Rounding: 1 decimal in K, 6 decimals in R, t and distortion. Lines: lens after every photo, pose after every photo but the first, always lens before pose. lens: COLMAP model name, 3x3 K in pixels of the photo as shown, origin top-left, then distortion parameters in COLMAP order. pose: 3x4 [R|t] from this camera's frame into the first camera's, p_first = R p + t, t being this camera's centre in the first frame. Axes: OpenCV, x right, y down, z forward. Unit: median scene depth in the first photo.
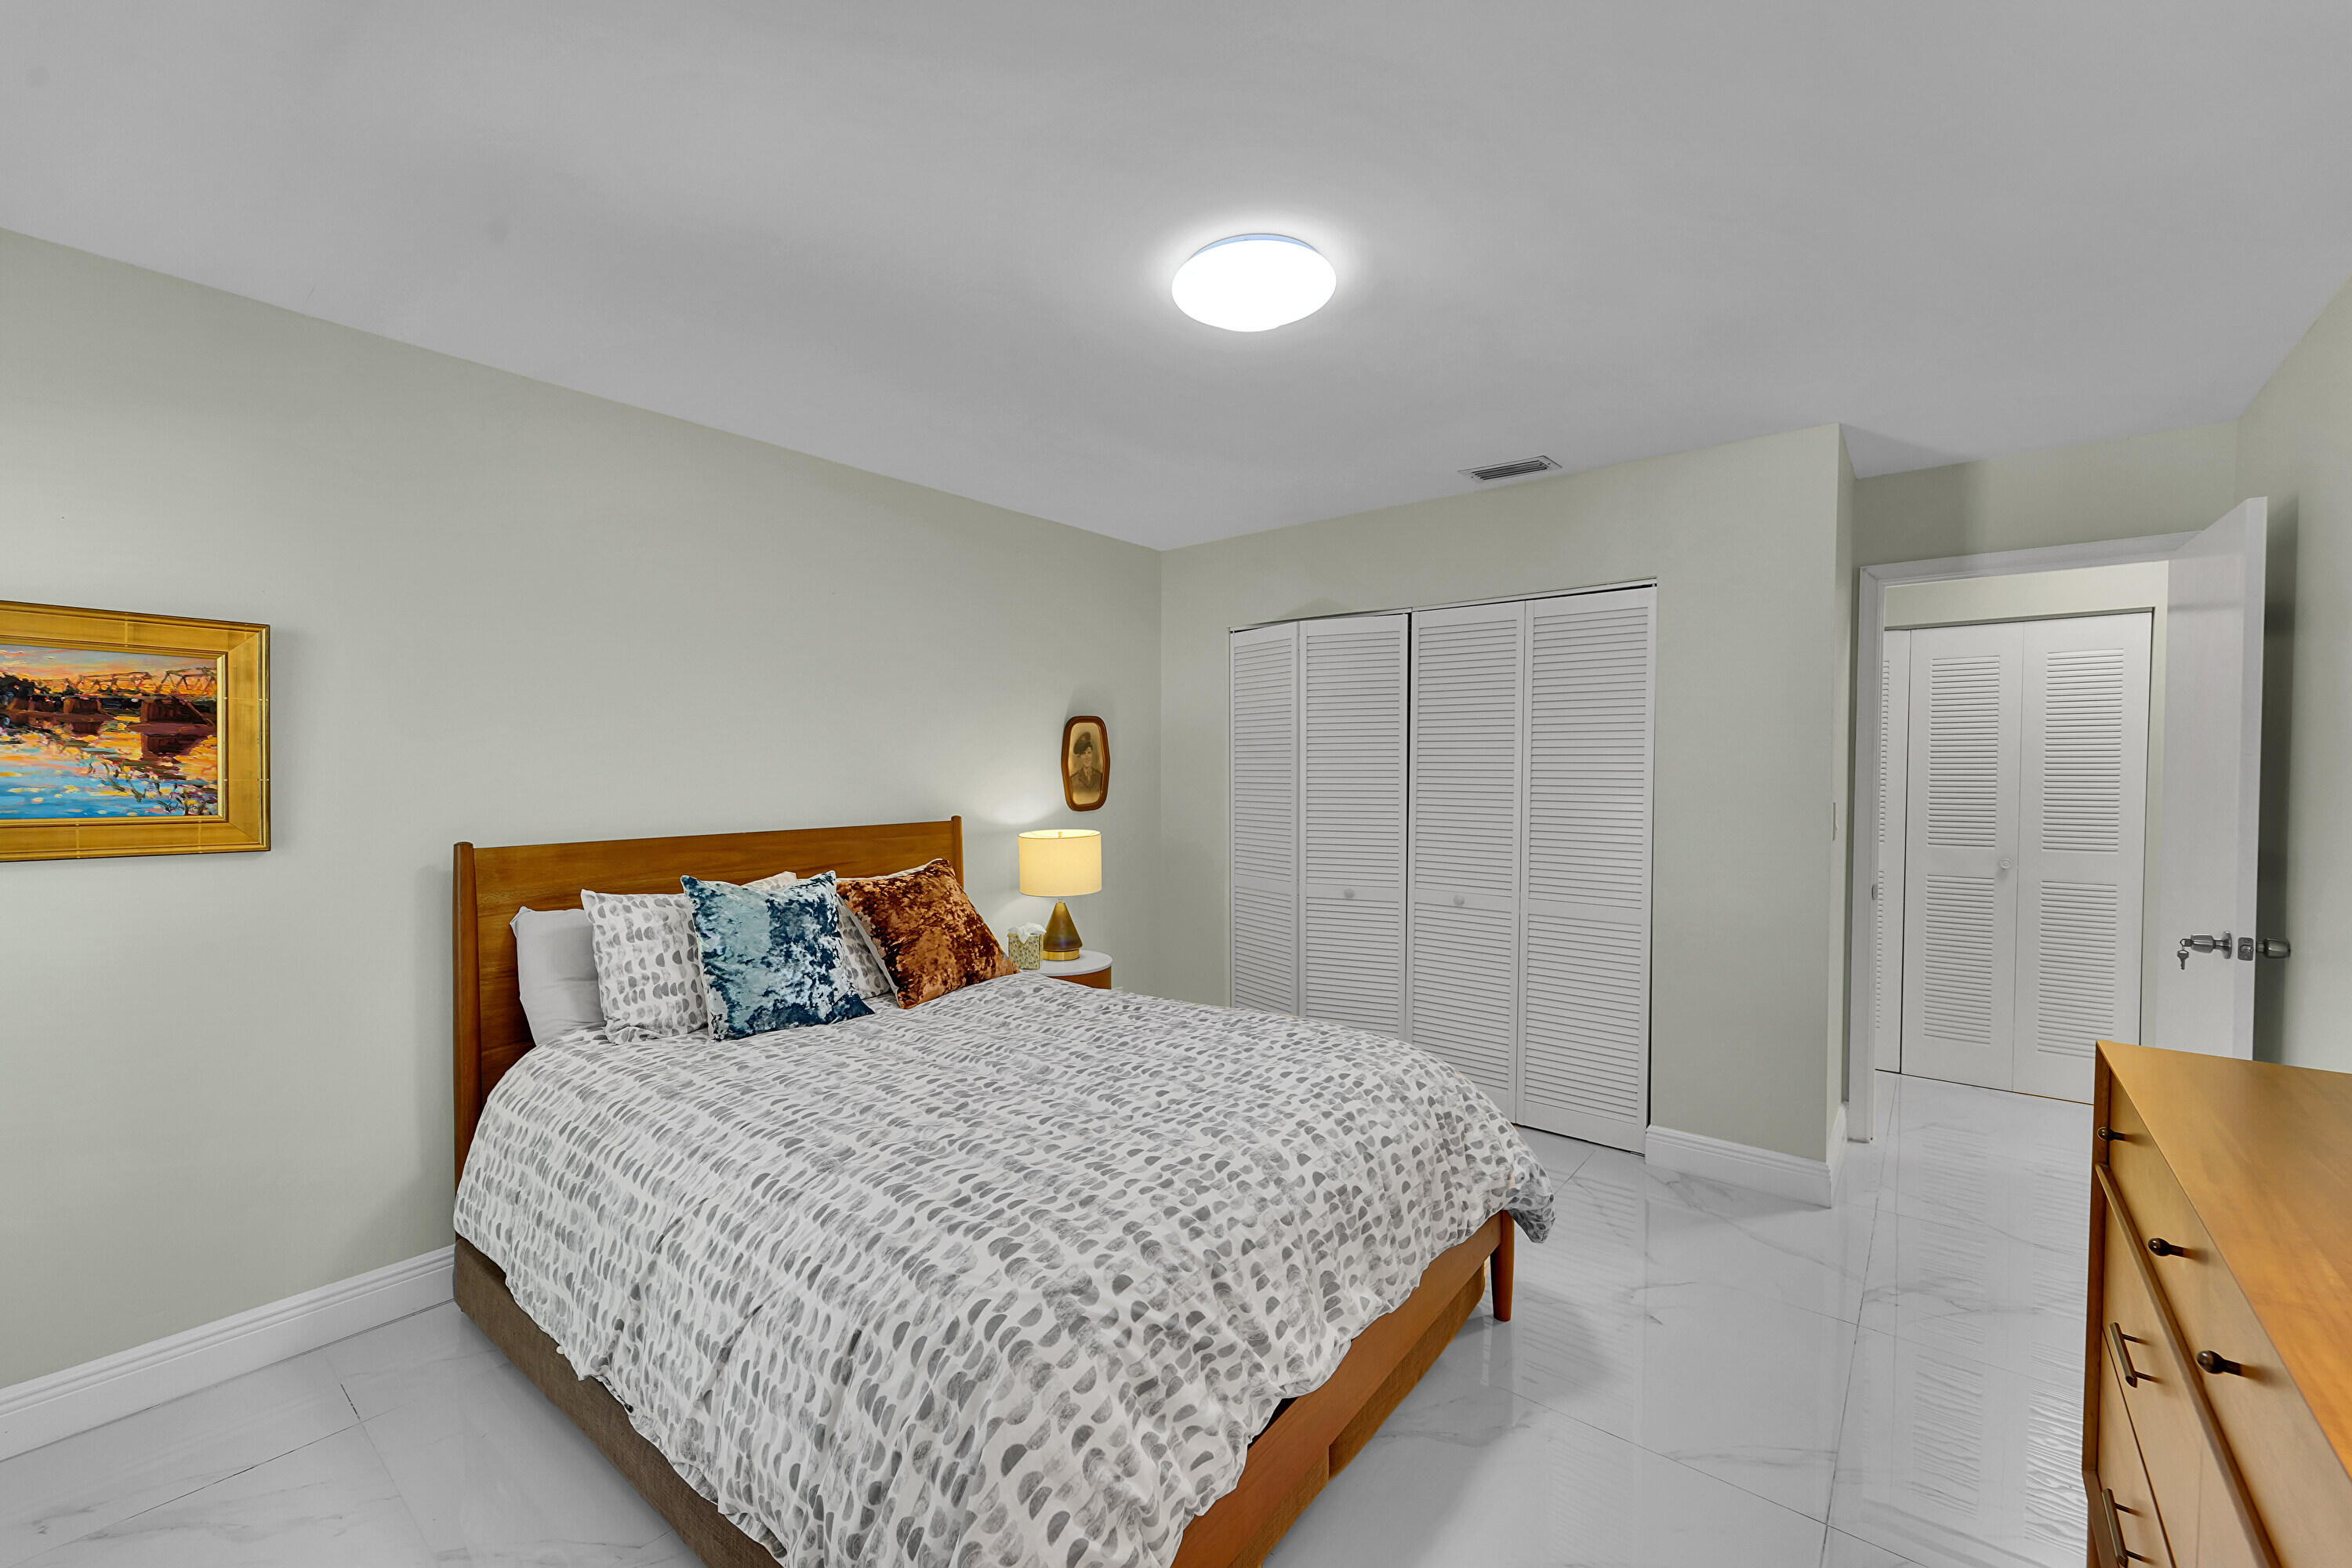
lens RADIAL K [[948.1, 0, 1171.2], [0, 948.1, 793.9], [0, 0, 1]] dist [0.001376, 0.000137]
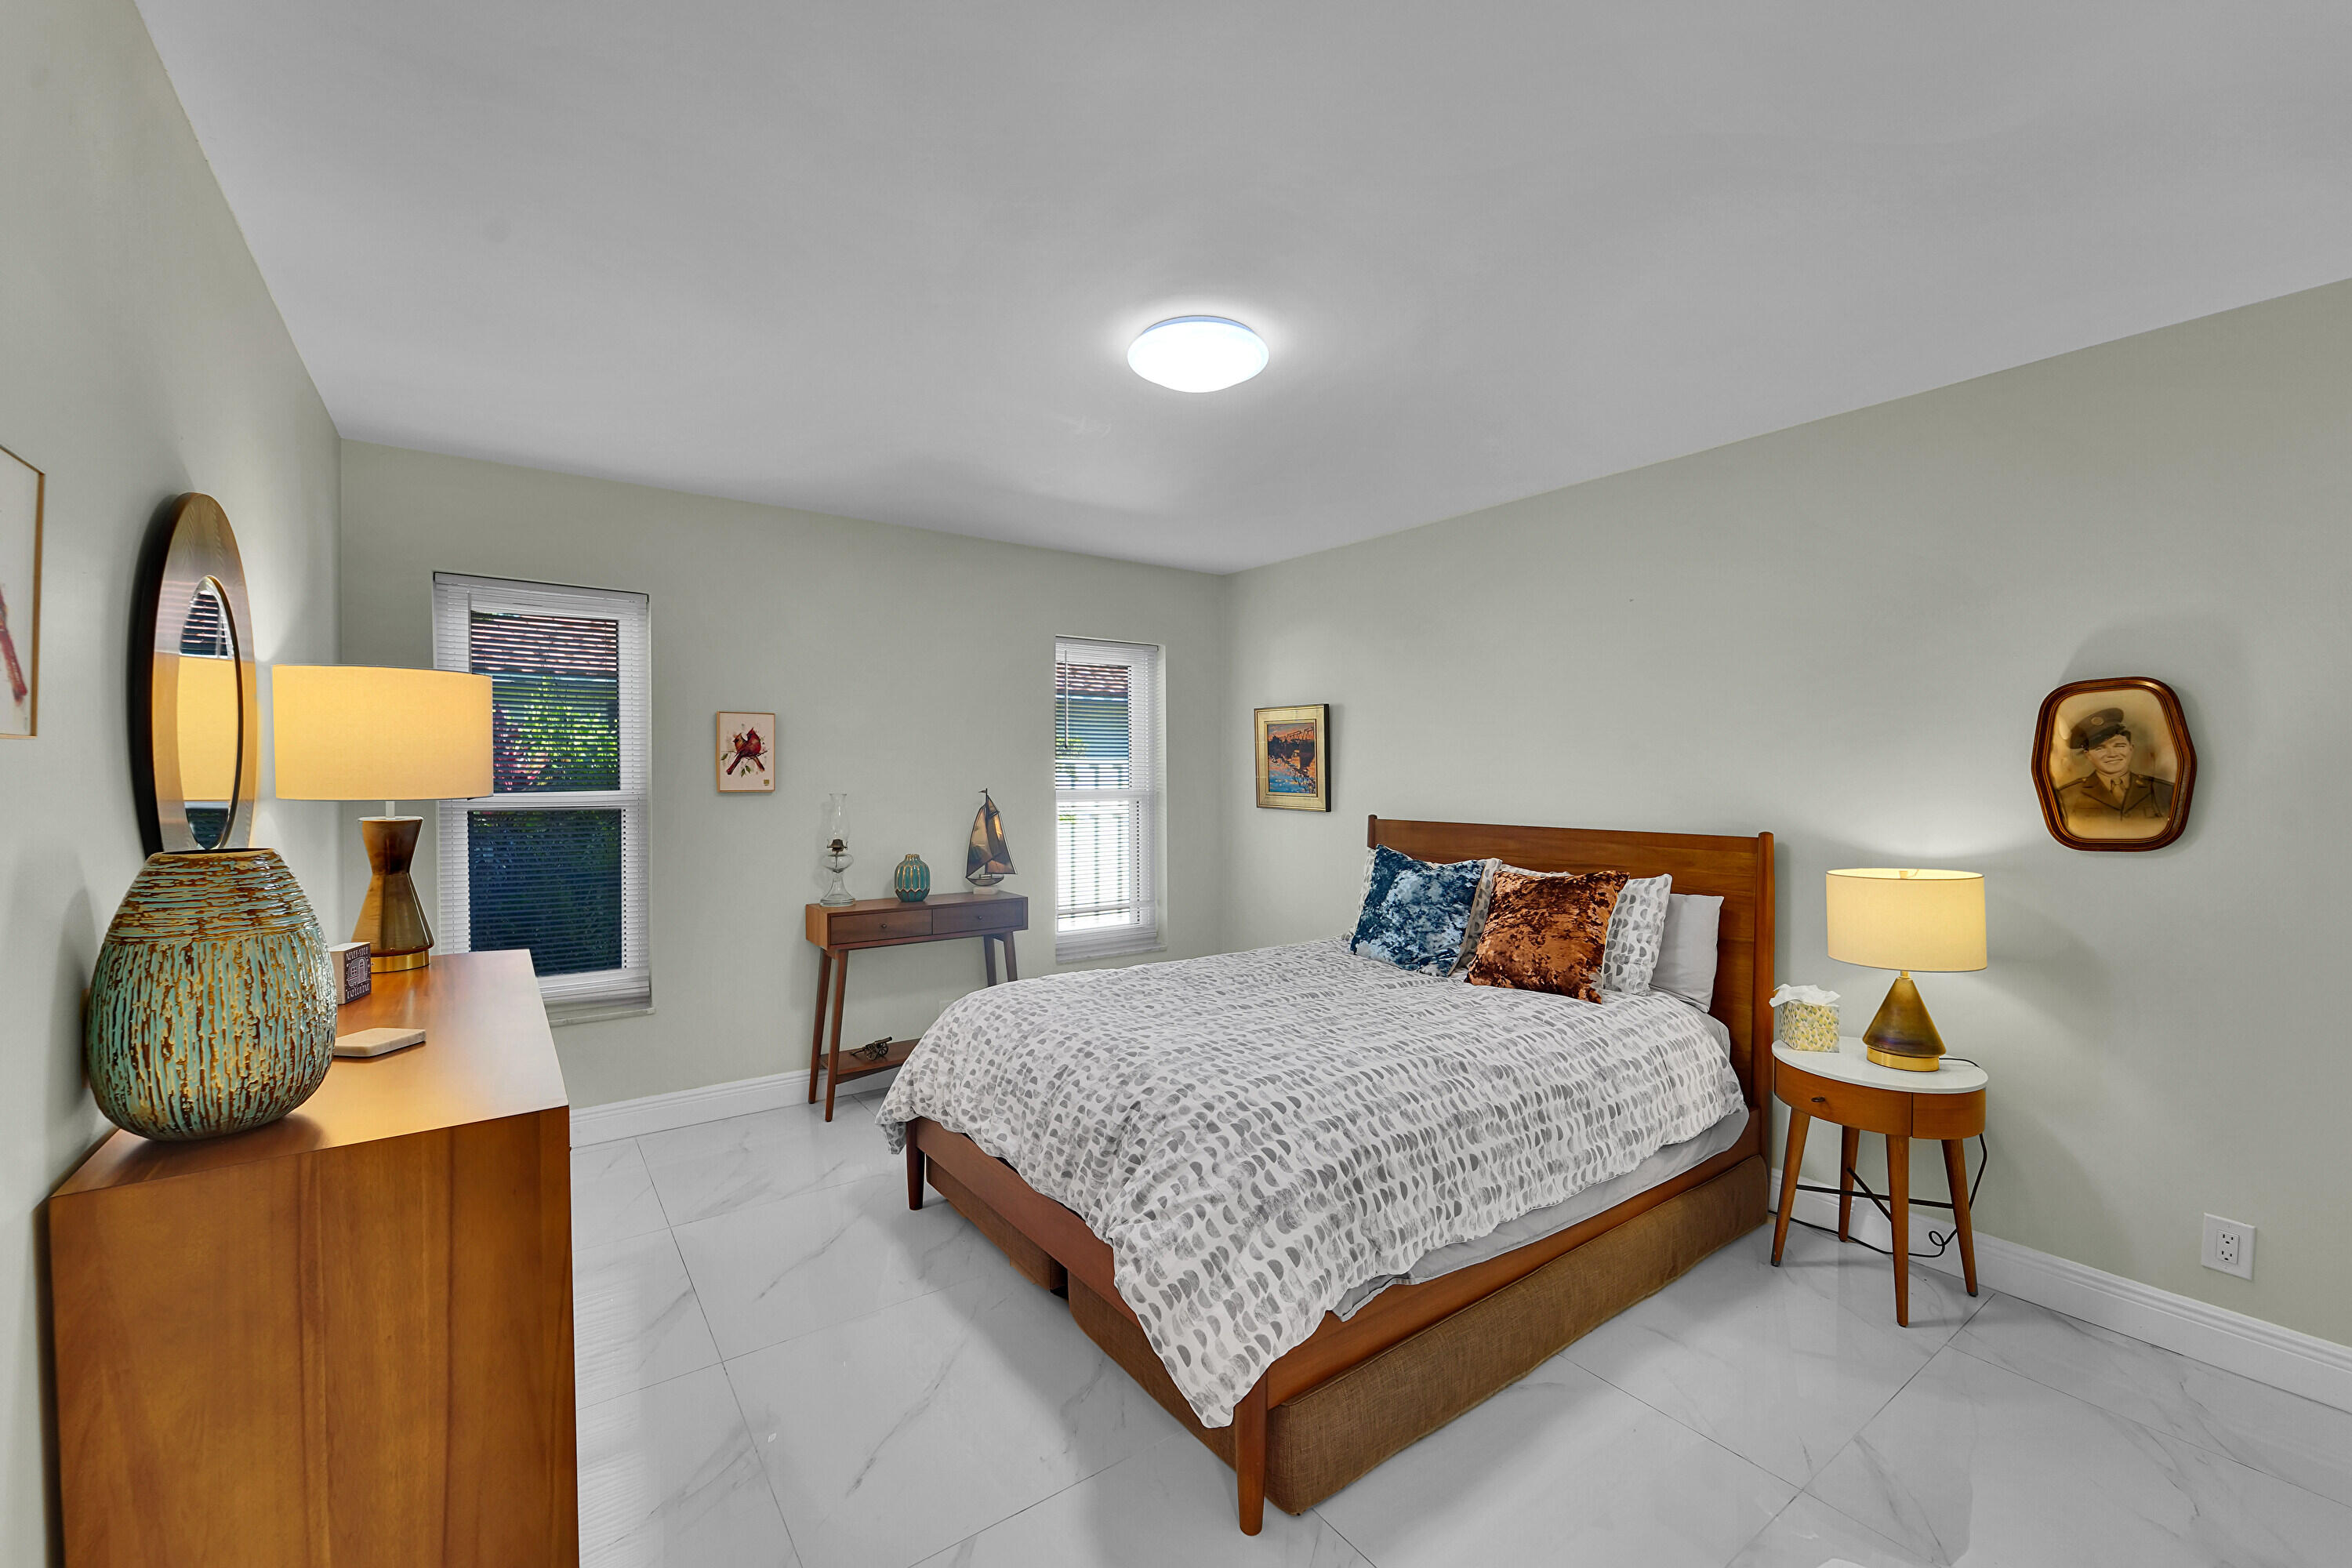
lens RADIAL K [[948.1, 0, 1171.2], [0, 948.1, 793.9], [0, 0, 1]] dist [0.001376, 0.000137]
pose [[-0.263345, 0.022631, -0.964436, 1.111193], [-0.028002, 0.999124, 0.031091, -0.033090], [0.964295, 0.035194, -0.262480, 1.171742]]
